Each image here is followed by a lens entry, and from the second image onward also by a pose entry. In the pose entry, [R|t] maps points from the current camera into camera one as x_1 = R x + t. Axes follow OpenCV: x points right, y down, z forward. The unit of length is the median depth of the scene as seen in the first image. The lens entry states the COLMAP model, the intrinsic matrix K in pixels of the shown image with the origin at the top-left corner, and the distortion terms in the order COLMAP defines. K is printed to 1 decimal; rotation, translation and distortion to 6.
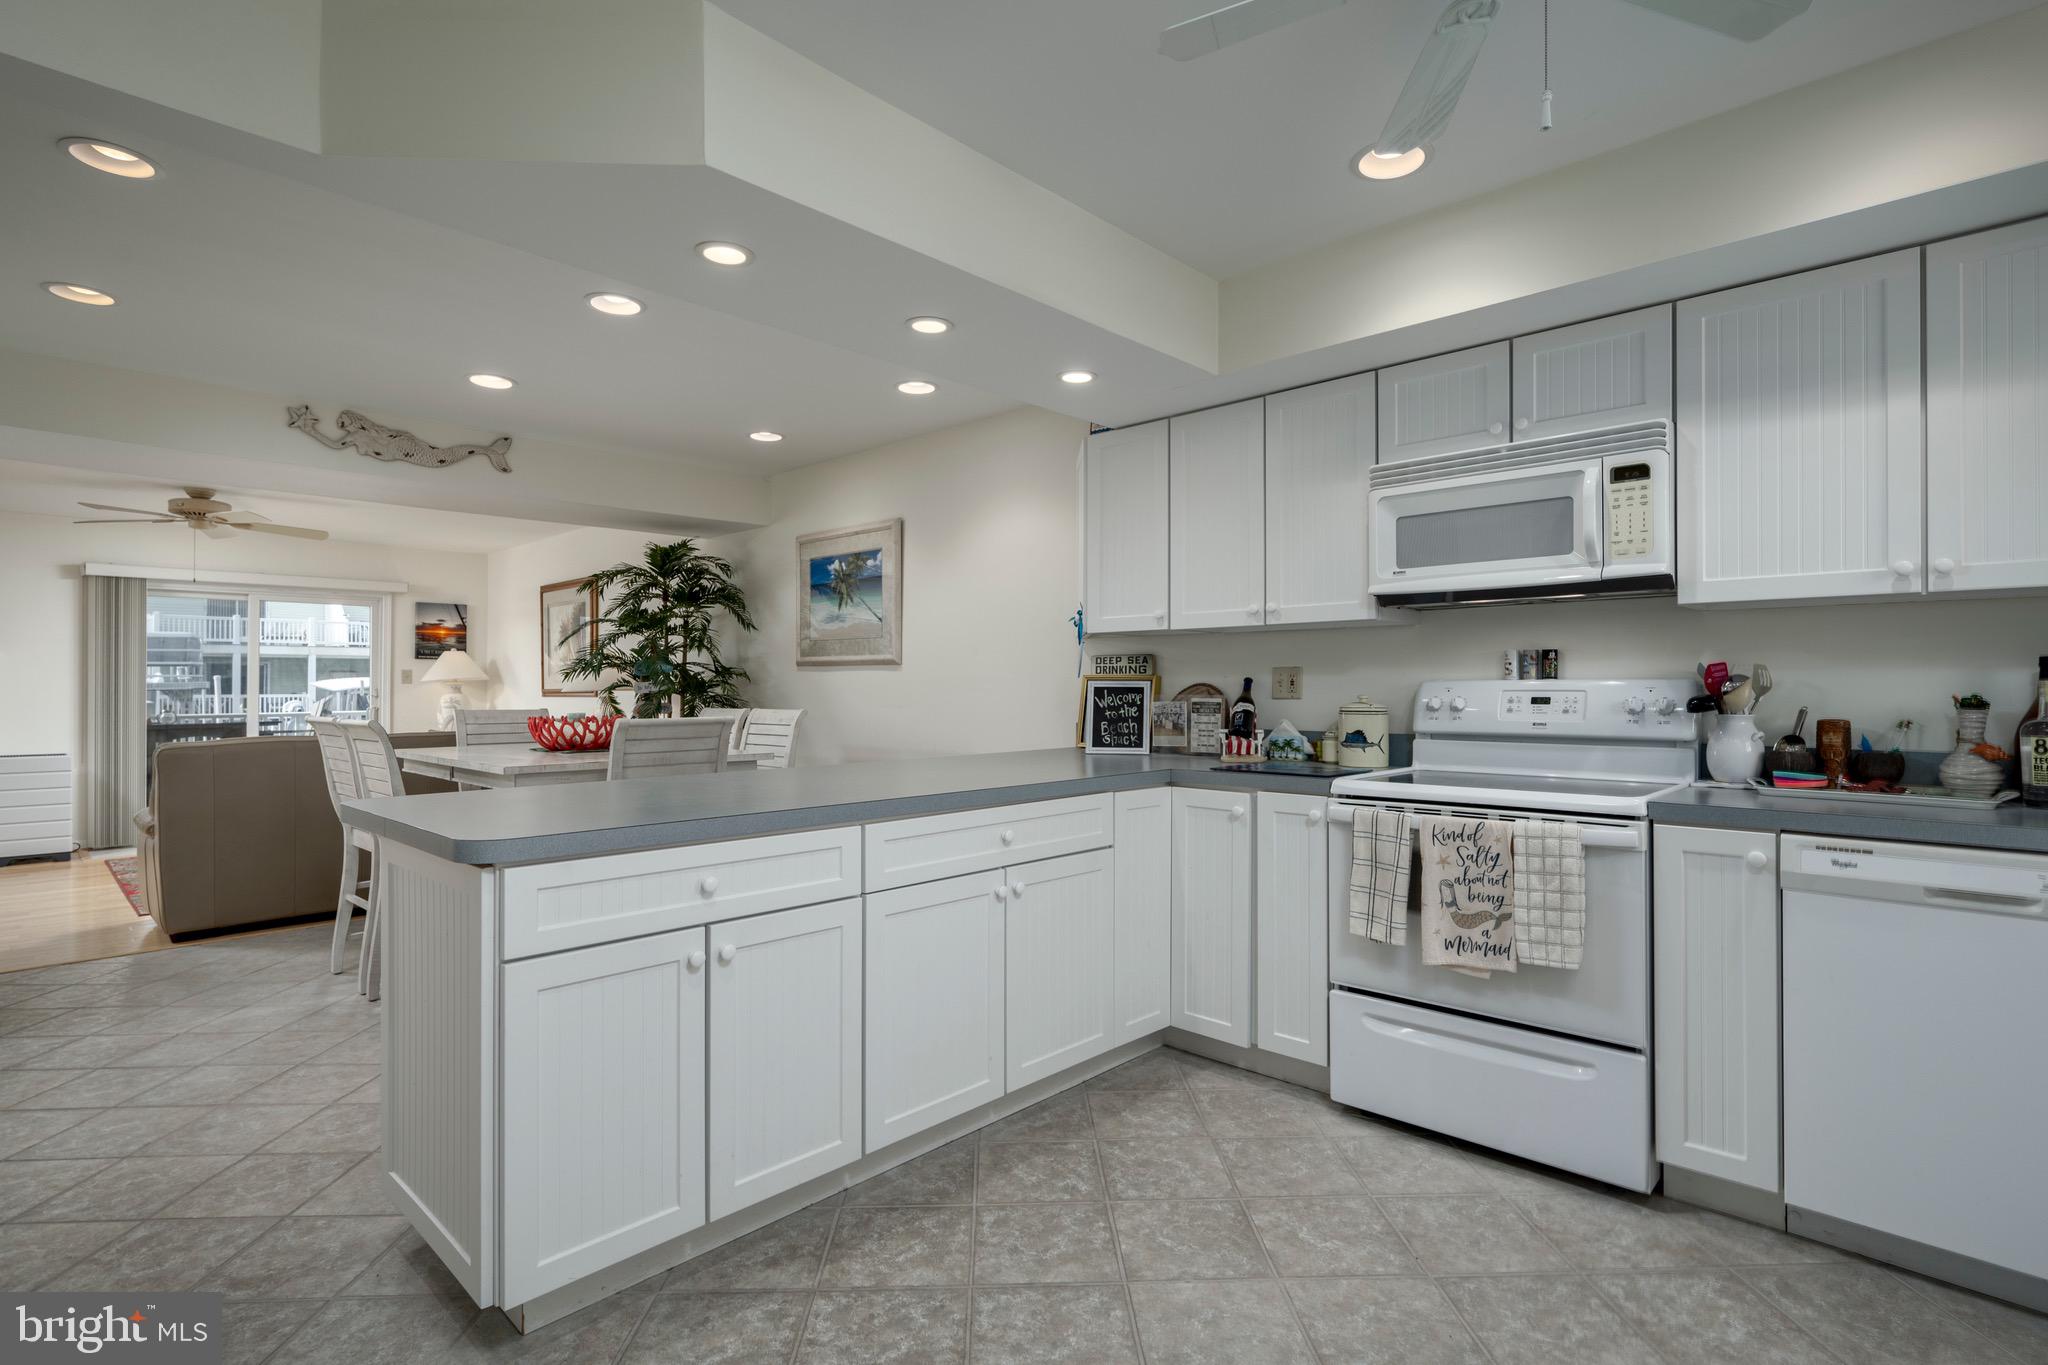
lens RADIAL K [[980.1, 0, 1027.0], [0, 980.1, 671.5], [0, 0, 1]] dist [-0.007578, 0.001148]
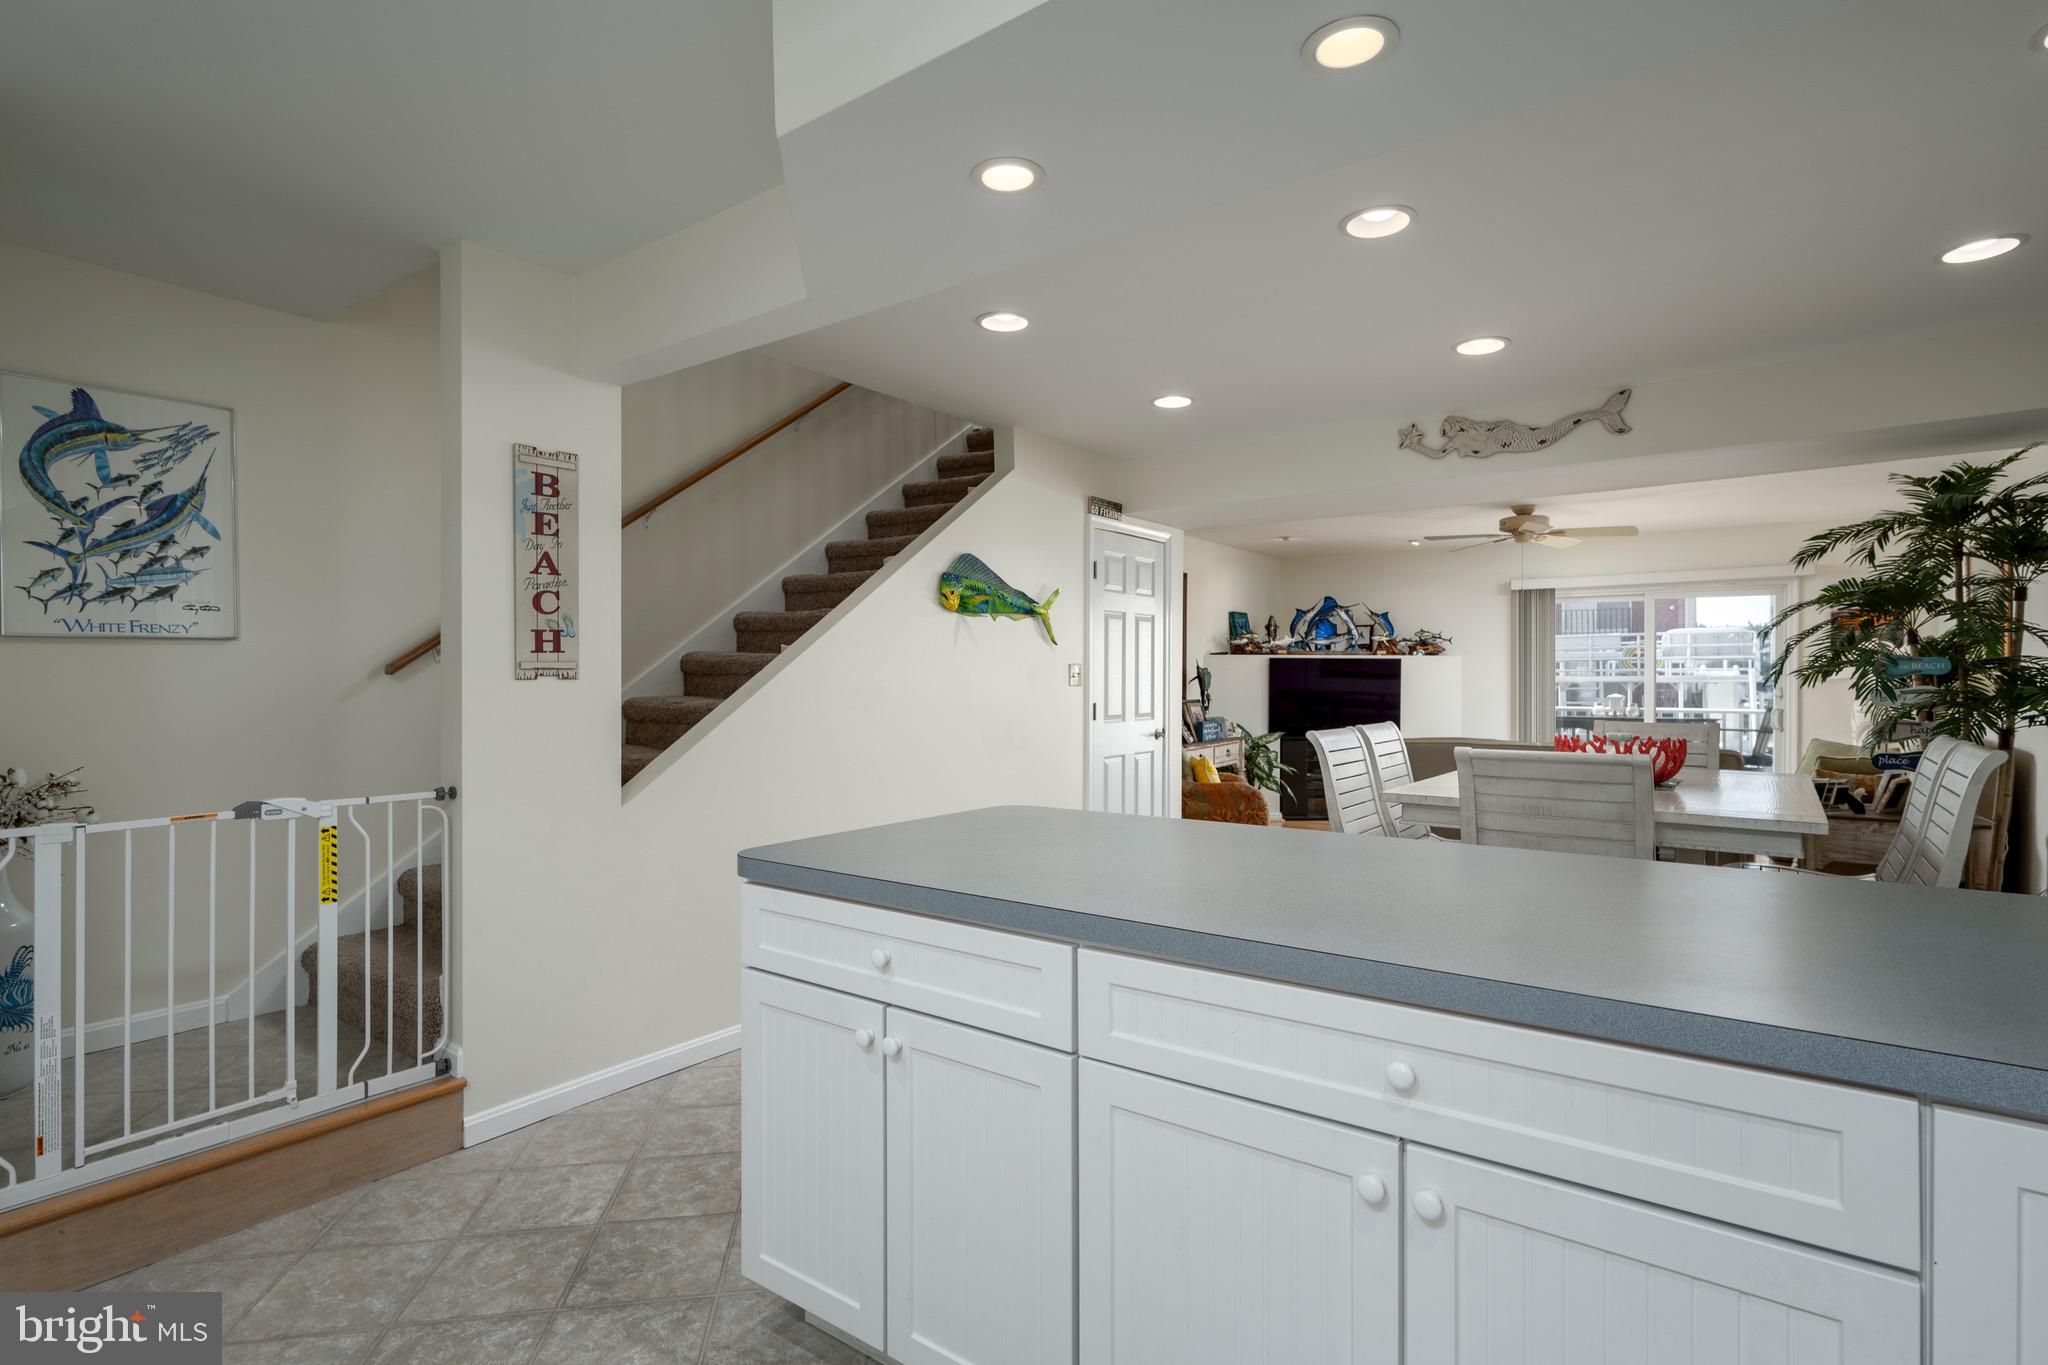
lens RADIAL K [[980.1, 0, 1032.5], [0, 980.1, 661.8], [0, 0, 1]] dist [-0.007578, 0.001148]
pose [[0.125595, -0.013535, -0.991989, 0.175466], [0.016154, 0.999802, -0.011597, -0.009123], [0.991950, -0.014568, 0.125789, 0.331467]]
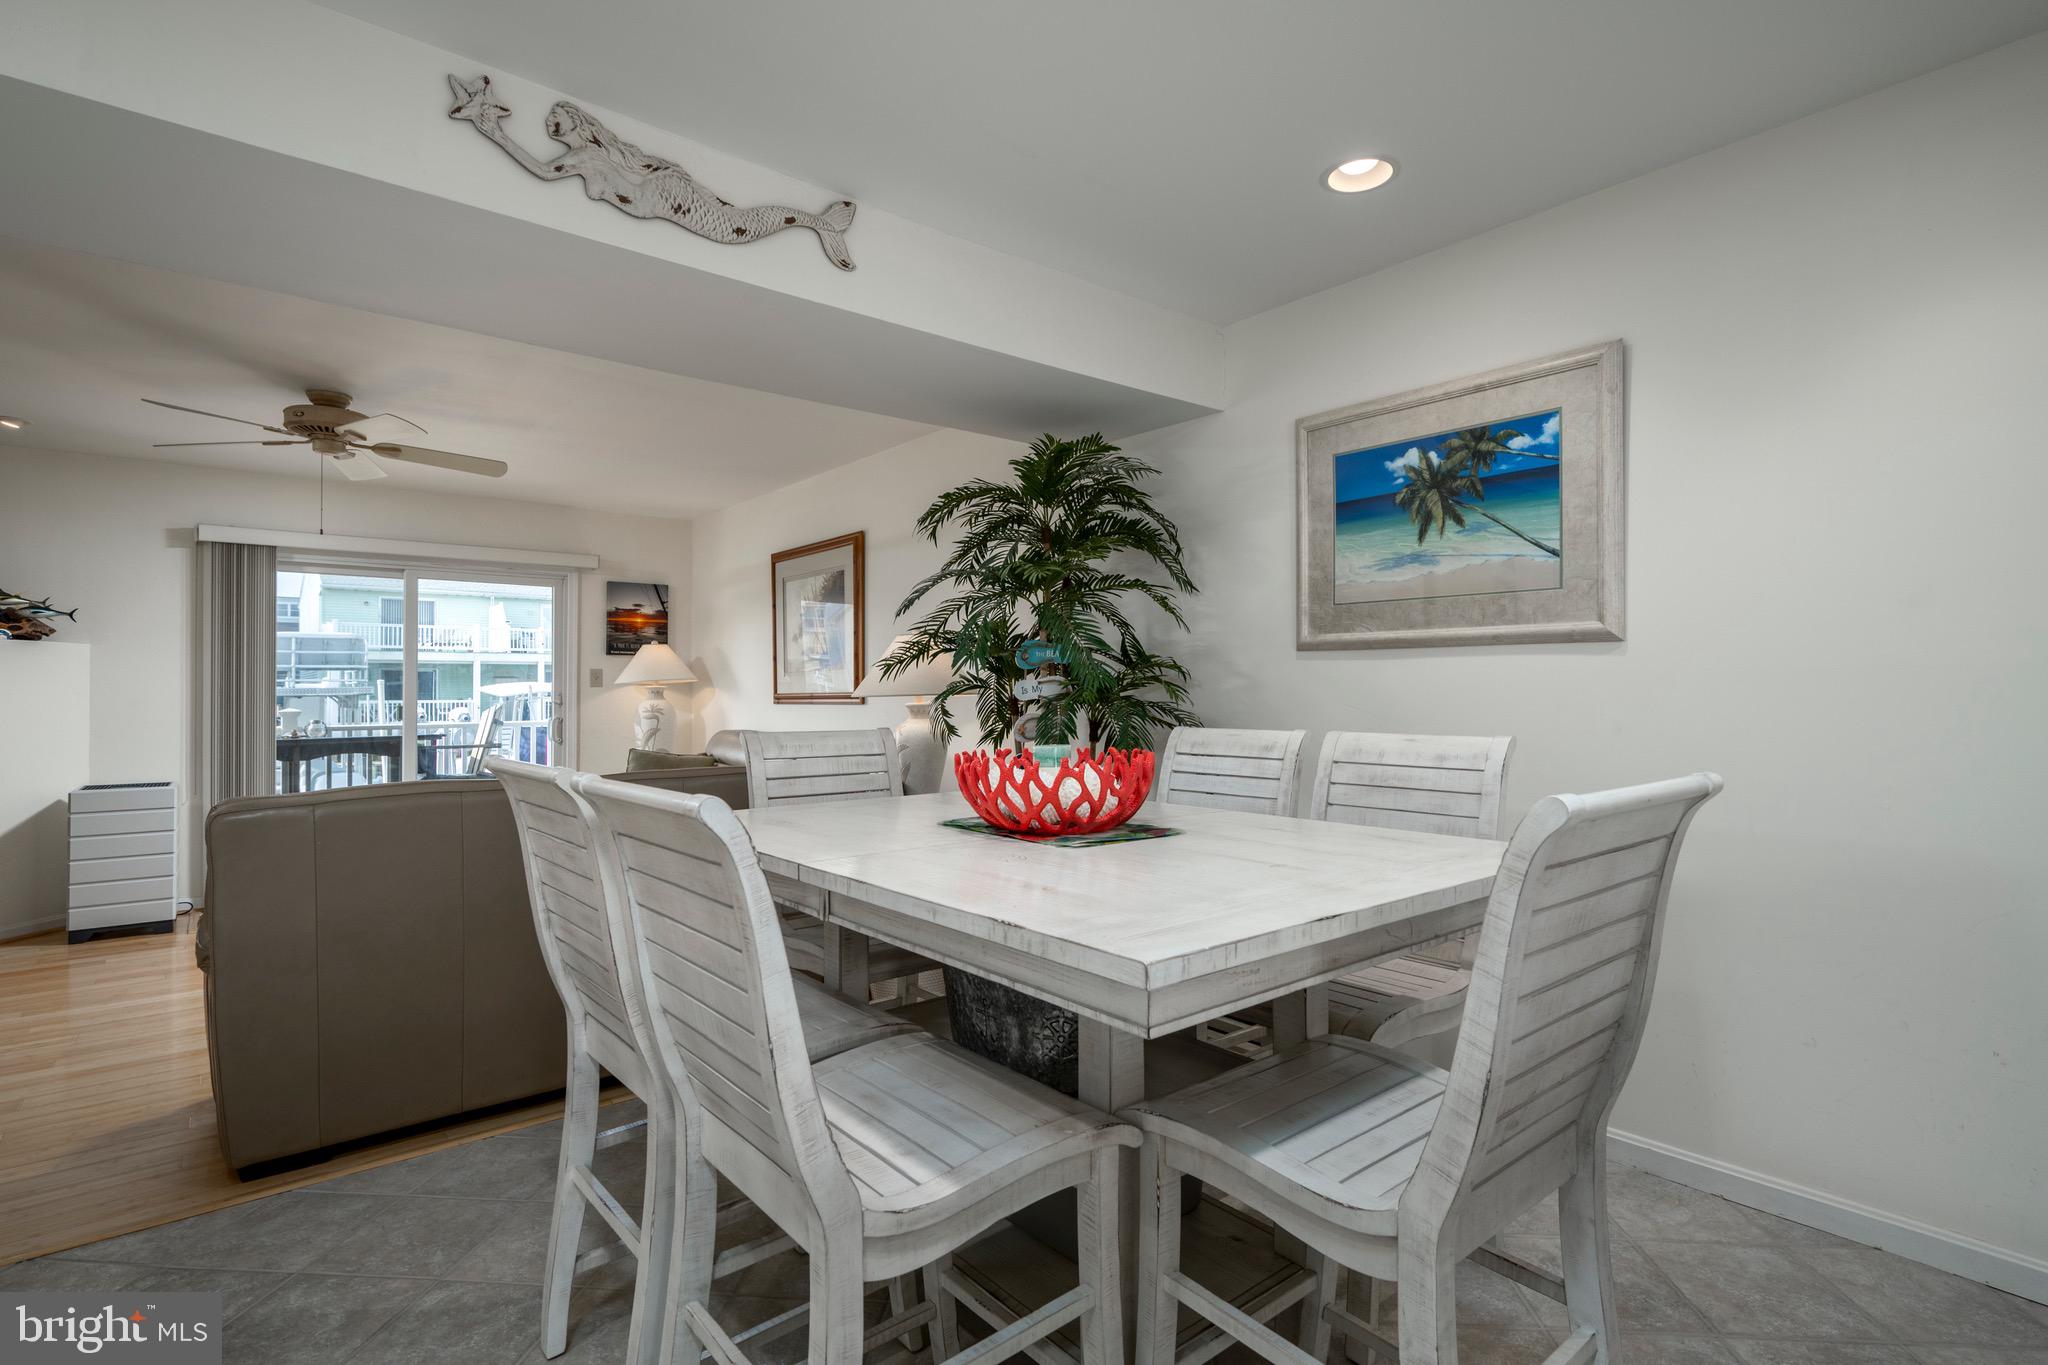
lens RADIAL K [[980.1, 0, 1034.2], [0, 980.1, 675.7], [0, 0, 1]] dist [-0.007578, 0.001148]
pose [[0.993641, -0.003349, -0.112546, -0.309368], [0.003235, 0.999994, -0.001197, 0.008348], [0.112550, 0.000825, 0.993646, 0.411103]]
